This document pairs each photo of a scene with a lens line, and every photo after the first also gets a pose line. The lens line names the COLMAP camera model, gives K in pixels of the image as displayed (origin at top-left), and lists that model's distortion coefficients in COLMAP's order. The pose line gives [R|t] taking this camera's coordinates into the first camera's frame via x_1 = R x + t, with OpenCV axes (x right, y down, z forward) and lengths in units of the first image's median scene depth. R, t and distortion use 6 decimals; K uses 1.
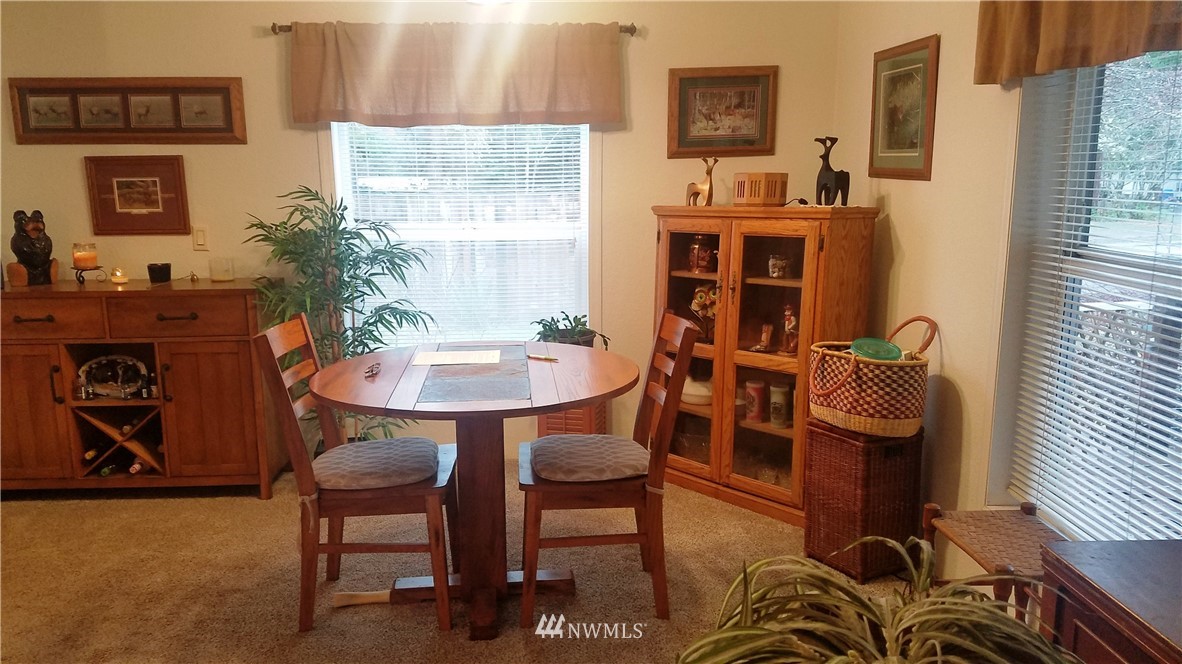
lens RADIAL K [[901.3, 0, 585.2], [0, 901.3, 337.8], [0, 0, 1]] dist [-0.004135, -0.002457]
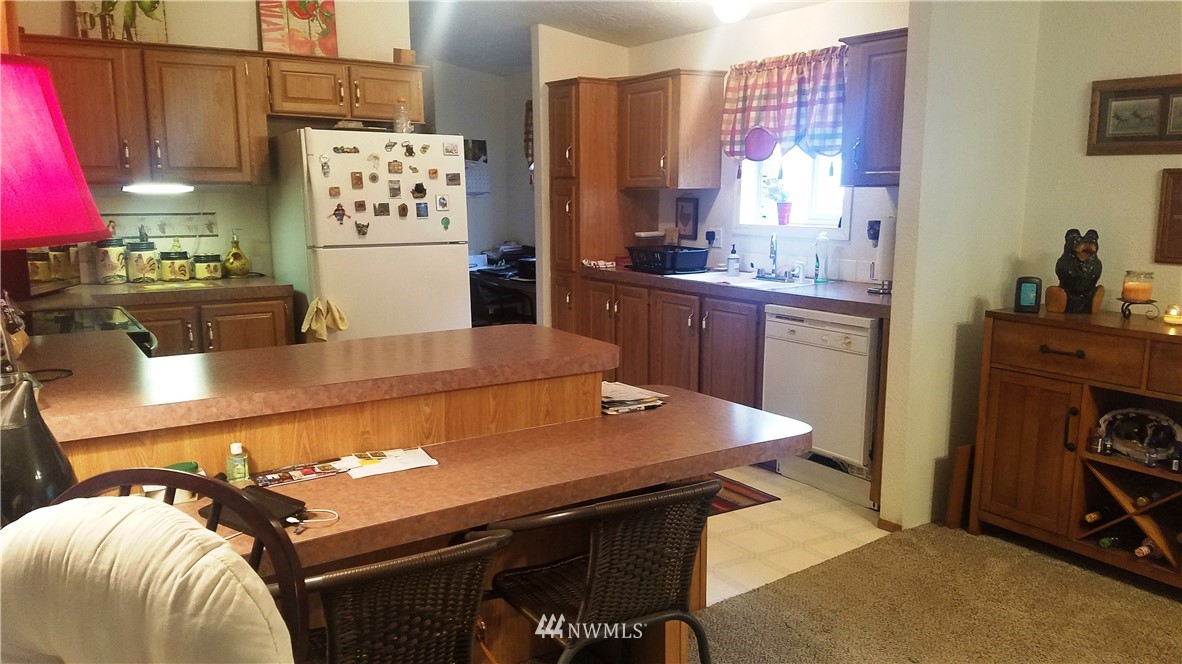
lens RADIAL K [[901.3, 0, 585.1], [0, 901.3, 328.5], [0, 0, 1]] dist [-0.004135, -0.002457]
pose [[0.476640, 0.153431, -0.865606, -0.069049], [-0.171784, 0.981925, 0.079457, -0.030901], [0.862151, 0.110825, 0.494382, 0.145621]]
